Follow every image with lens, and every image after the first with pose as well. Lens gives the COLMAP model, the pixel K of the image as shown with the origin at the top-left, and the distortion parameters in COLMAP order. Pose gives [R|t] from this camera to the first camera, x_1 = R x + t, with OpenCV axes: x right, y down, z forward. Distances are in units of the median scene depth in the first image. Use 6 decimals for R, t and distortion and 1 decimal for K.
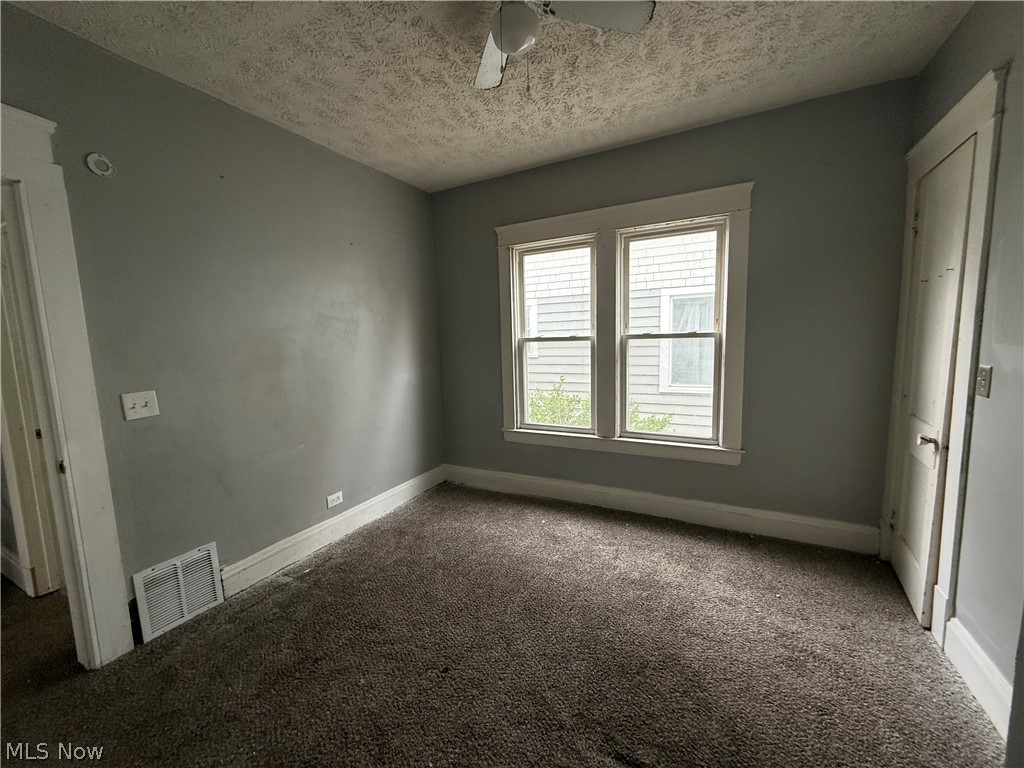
lens RADIAL K [[408.7, 0, 512.0], [0, 408.7, 384.0], [0, 0, 1]] dist [-0.003445, 0.000200]
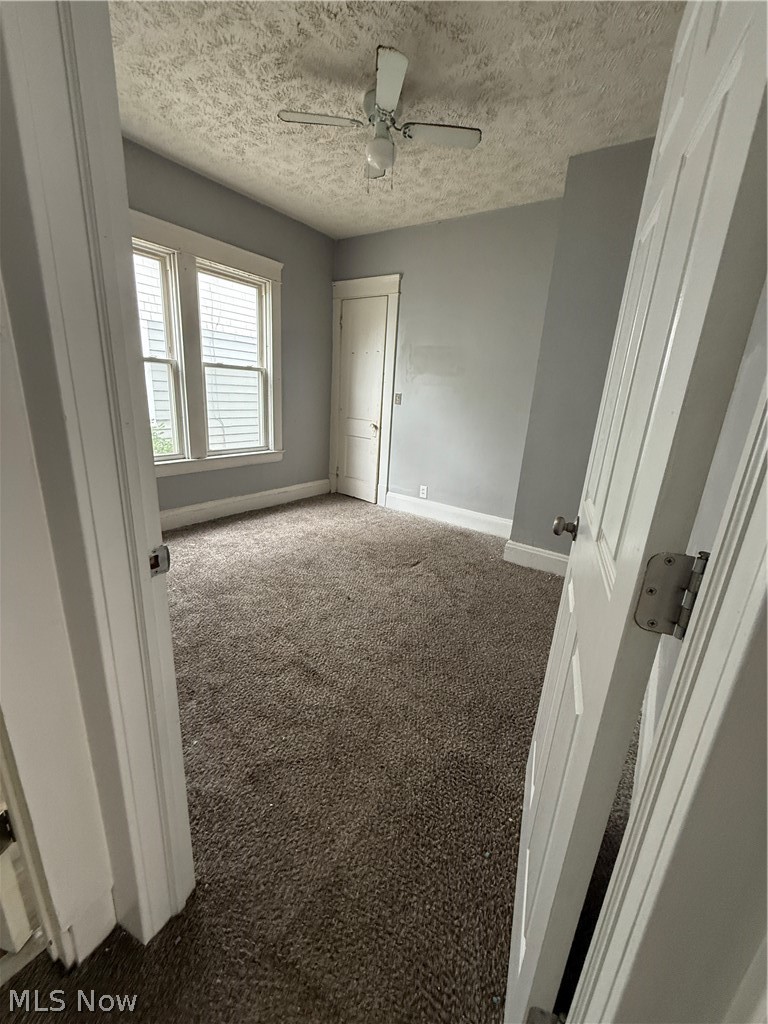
lens RADIAL K [[408.7, 0, 382.6], [0, 408.7, 509.1], [0, 0, 1]] dist [-0.003445, 0.000200]
pose [[0.128703, -0.243090, 0.961427, -0.995277], [0.050508, 0.969839, 0.238456, 0.032371], [-0.990396, 0.017870, 0.137099, 0.453126]]
